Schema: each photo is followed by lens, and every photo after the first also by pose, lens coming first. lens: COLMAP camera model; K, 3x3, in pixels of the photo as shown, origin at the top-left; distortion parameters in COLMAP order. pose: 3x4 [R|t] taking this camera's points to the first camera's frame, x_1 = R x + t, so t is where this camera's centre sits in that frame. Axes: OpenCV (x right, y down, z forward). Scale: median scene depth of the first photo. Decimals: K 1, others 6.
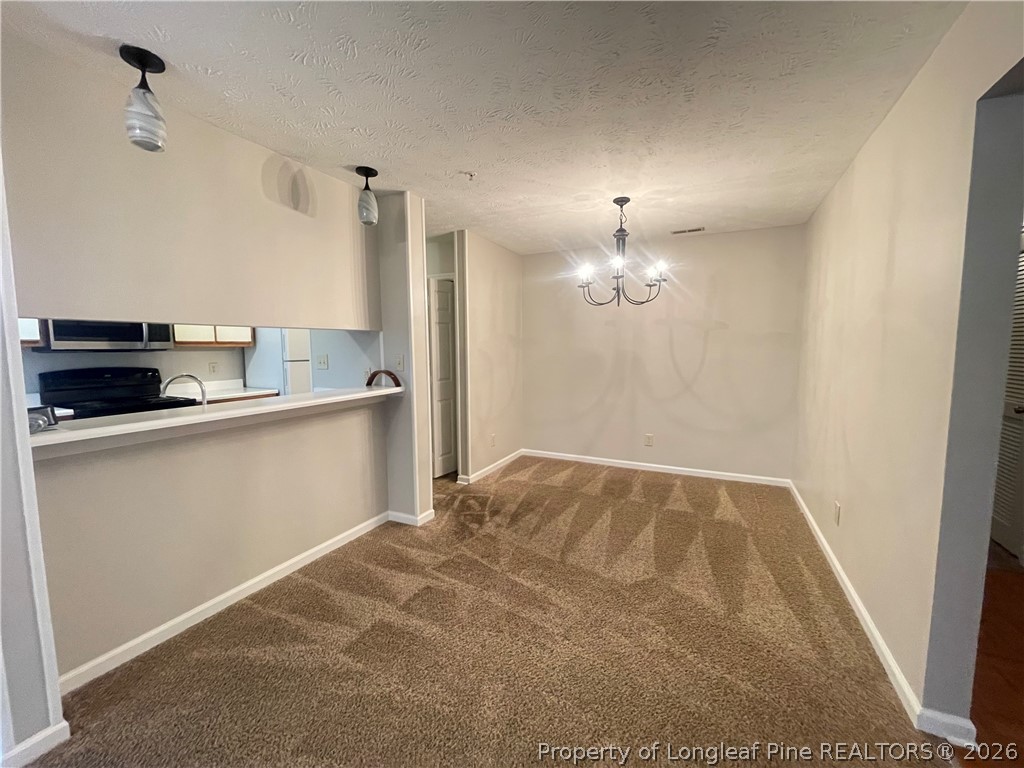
lens RADIAL K [[413.2, 0, 510.9], [0, 413.2, 385.7], [0, 0, 1]] dist [-0.001226, -0.000305]
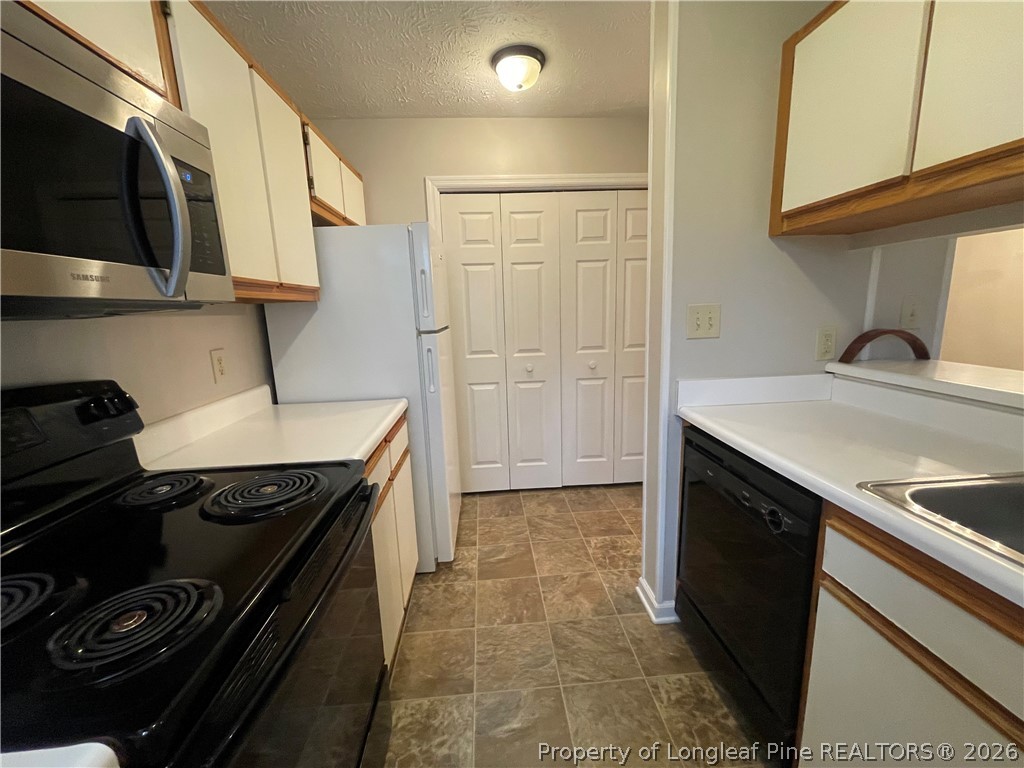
lens RADIAL K [[416.2, 0, 505.3], [0, 416.2, 386.3], [0, 0, 1]] dist [-0.000843, -0.000072]
pose [[0.870655, -0.119375, 0.477189, -0.994532], [0.080060, 0.991560, 0.101979, -0.059248], [-0.485335, -0.050585, 0.872864, 0.825636]]
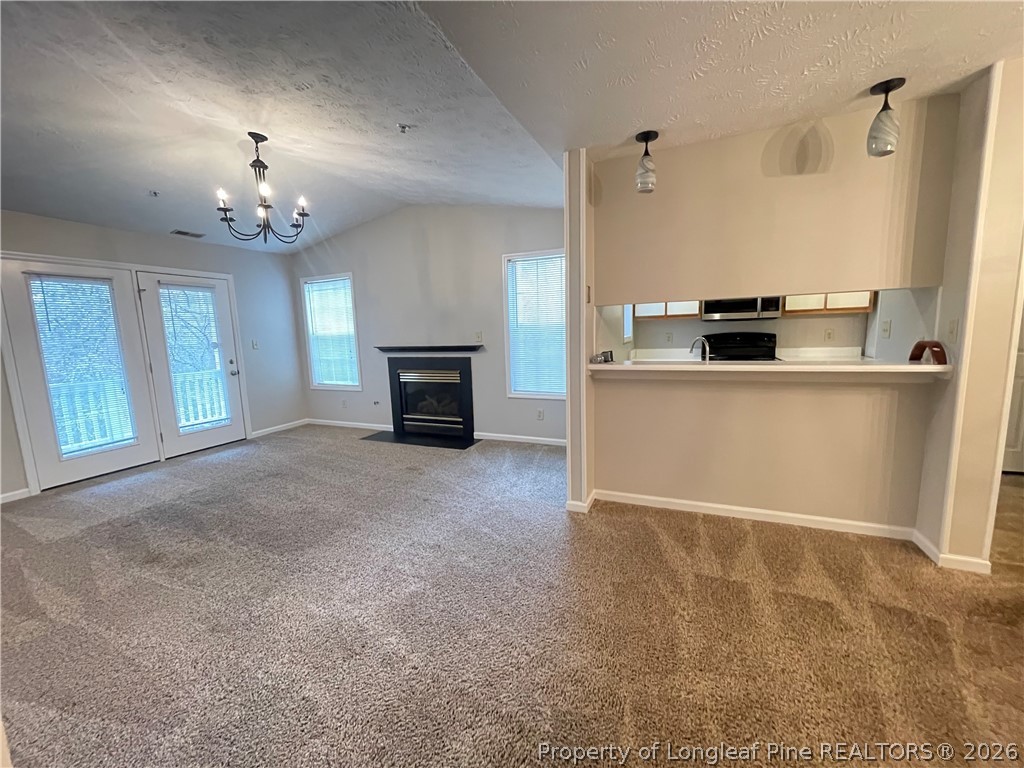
lens RADIAL K [[413.4, 0, 510.4], [0, 413.4, 385.4], [0, 0, 1]] dist [-0.000929, 0.000407]
pose [[0.043238, 0.139838, -0.989230, 0.415056], [-0.061238, 0.988665, 0.137082, -0.014688], [0.997186, 0.054651, 0.051311, 0.234632]]
